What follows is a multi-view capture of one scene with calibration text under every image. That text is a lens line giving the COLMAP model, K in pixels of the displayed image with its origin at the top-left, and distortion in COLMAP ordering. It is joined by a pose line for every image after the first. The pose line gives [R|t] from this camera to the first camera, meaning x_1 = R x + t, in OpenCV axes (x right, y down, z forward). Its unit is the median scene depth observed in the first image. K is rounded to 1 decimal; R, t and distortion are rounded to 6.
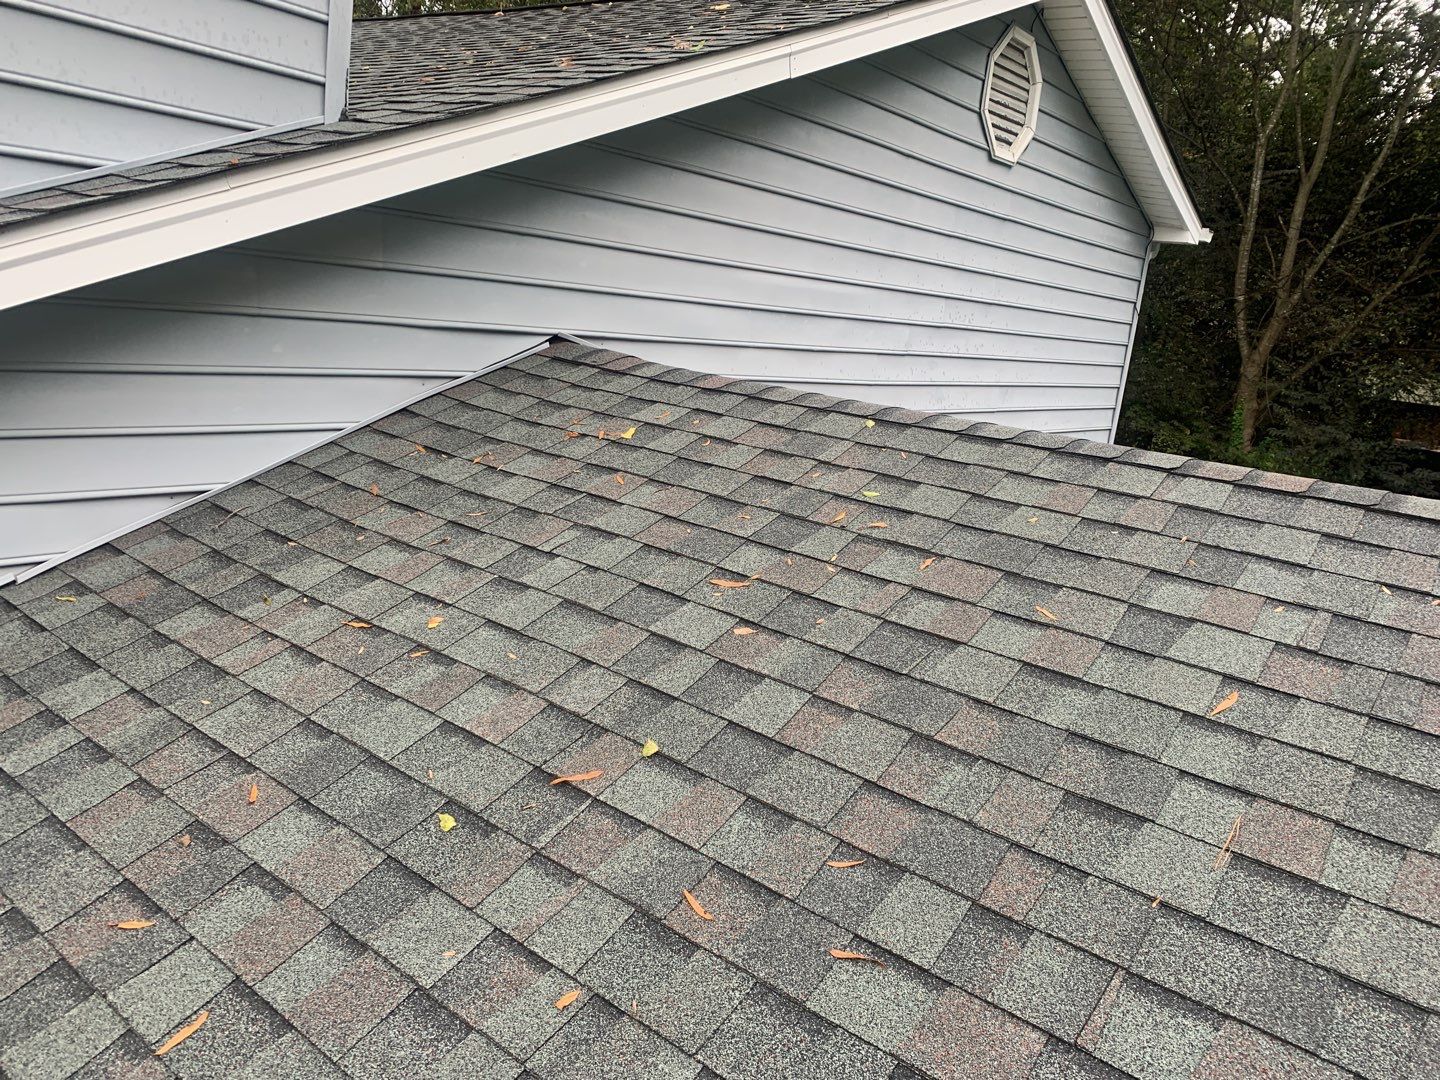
lens RADIAL K [[1099.1, 0, 699.3], [0, 1099.1, 533.5], [0, 0, 1]] dist [0.046114, -0.047479]
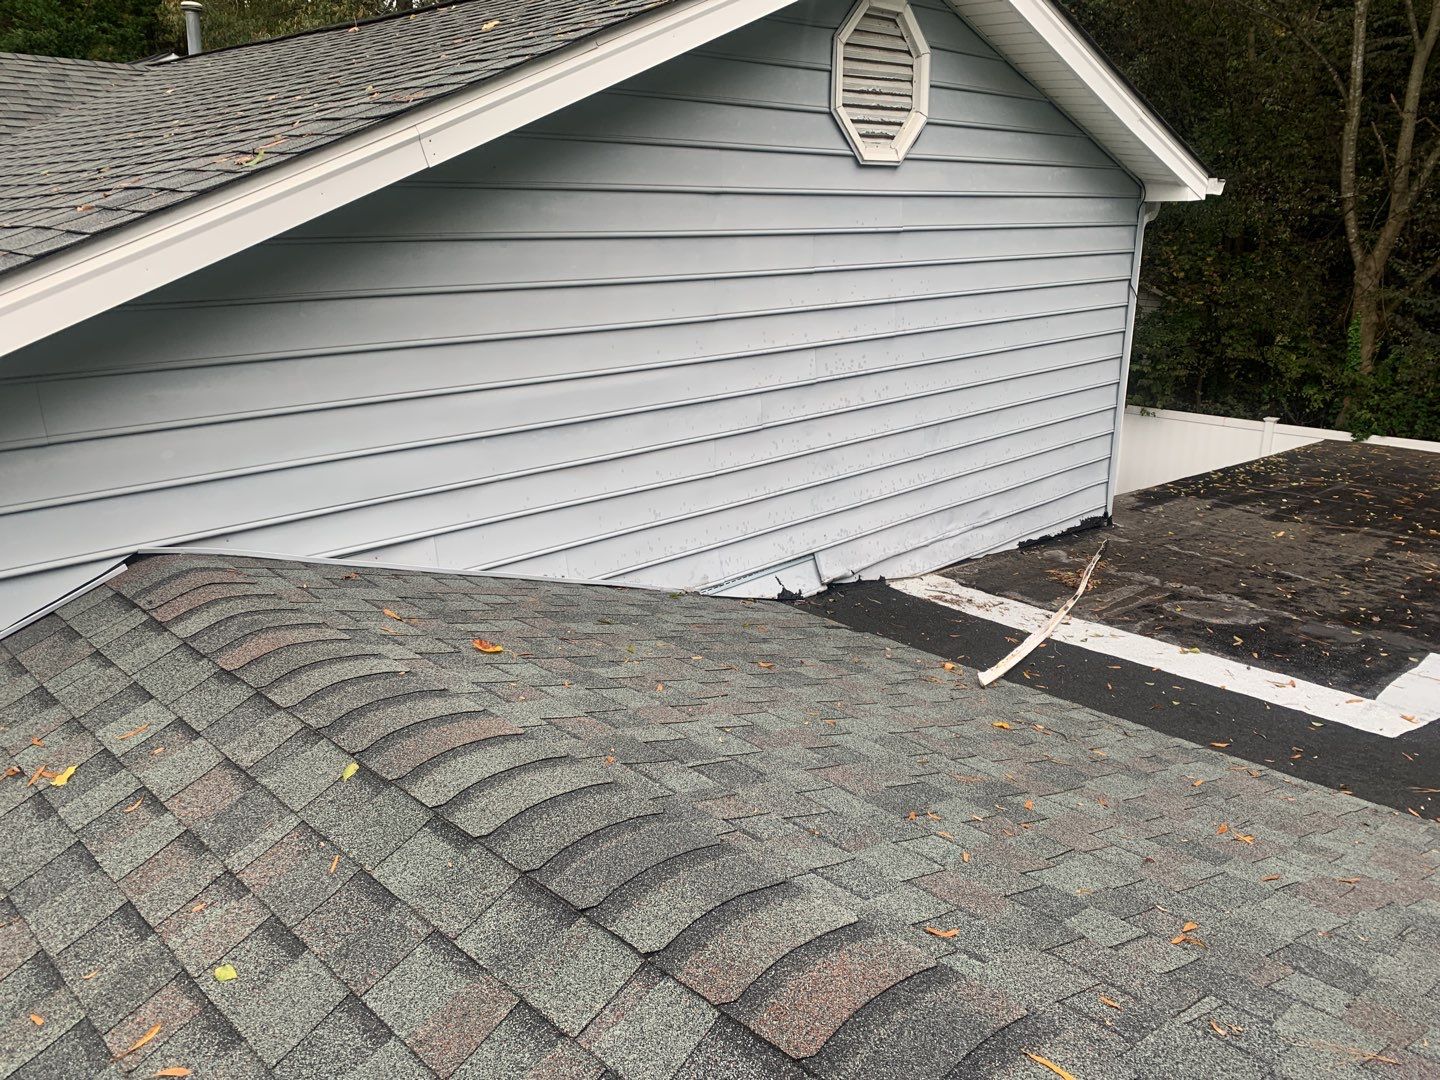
lens RADIAL K [[1106.7, 0, 706.5], [0, 1106.7, 522.7], [0, 0, 1]] dist [0.013912, 0.001709]
pose [[0.988725, -0.076340, -0.128824, 0.096822], [0.084141, 0.994866, 0.056228, -0.055848], [0.123870, -0.066433, 0.990072, 0.074664]]
